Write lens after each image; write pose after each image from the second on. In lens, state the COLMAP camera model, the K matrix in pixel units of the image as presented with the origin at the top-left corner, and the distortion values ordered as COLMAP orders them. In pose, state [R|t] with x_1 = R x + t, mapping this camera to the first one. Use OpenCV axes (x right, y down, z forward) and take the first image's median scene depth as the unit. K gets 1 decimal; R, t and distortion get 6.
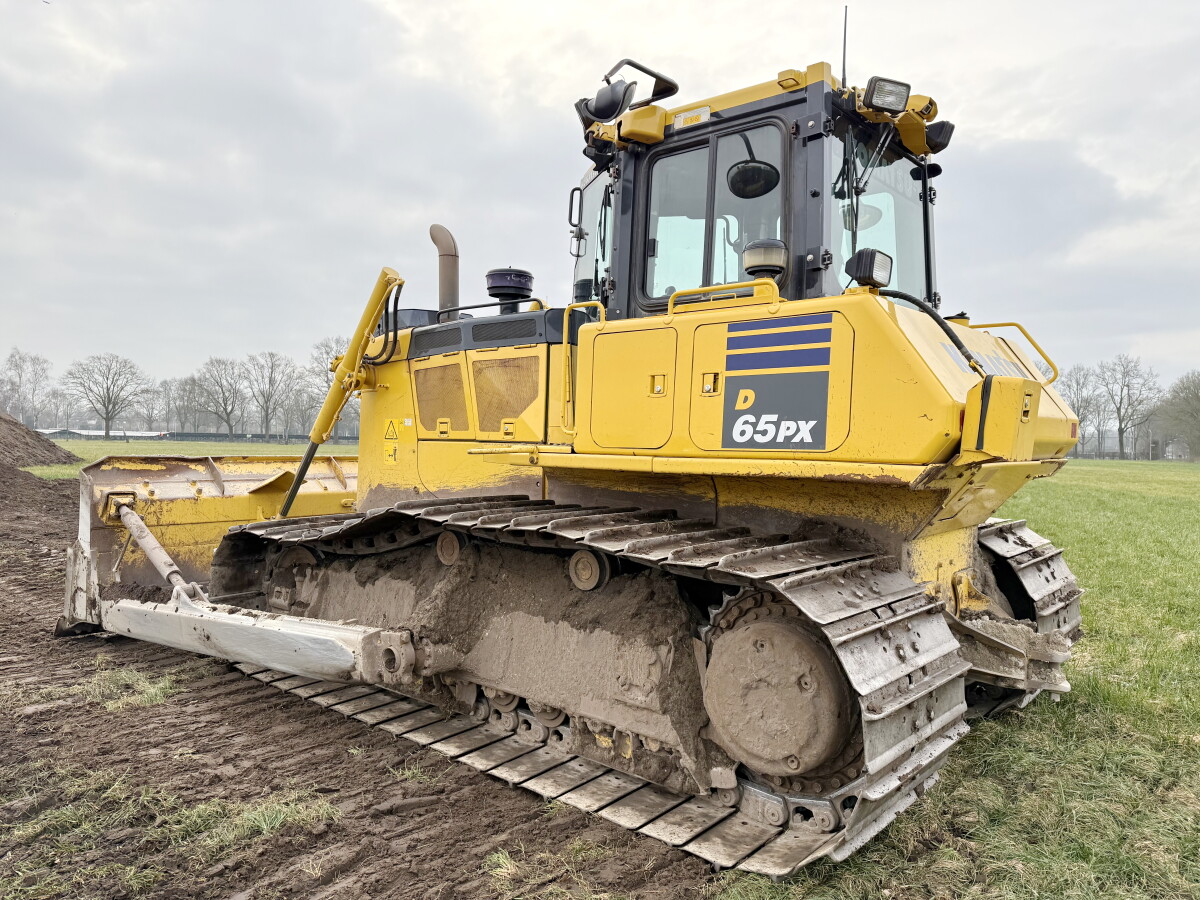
lens RADIAL K [[849.6, 0, 600.0], [0, 849.6, 450.0], [0, 0, 1]] dist [0.137446, -0.228347]
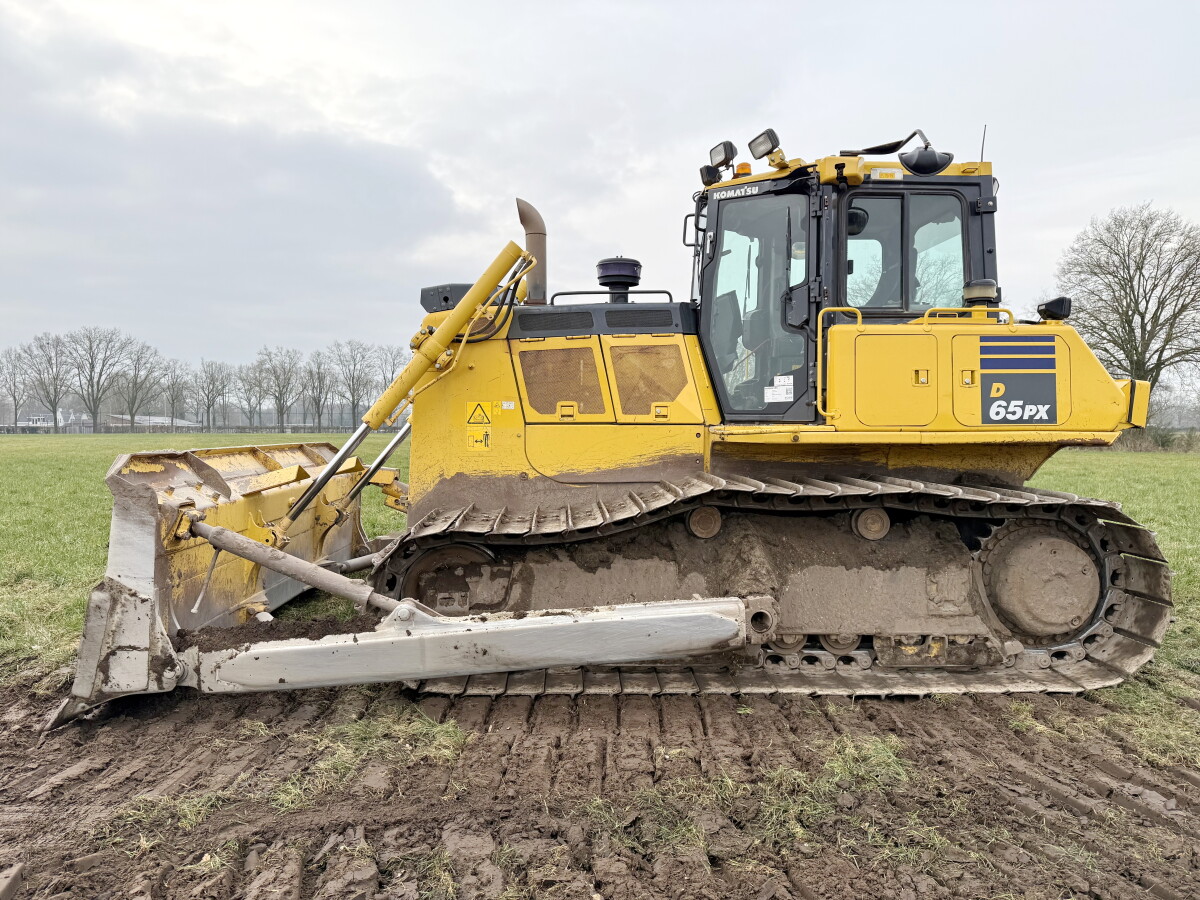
lens RADIAL K [[849.6, 0, 600.0], [0, 849.6, 450.0], [0, 0, 1]] dist [0.137446, -0.228347]
pose [[0.722545, -0.036372, 0.690366, -1.114642], [0.020212, 0.999300, 0.031495, -0.014908], [-0.691028, -0.008803, 0.722774, 0.341164]]
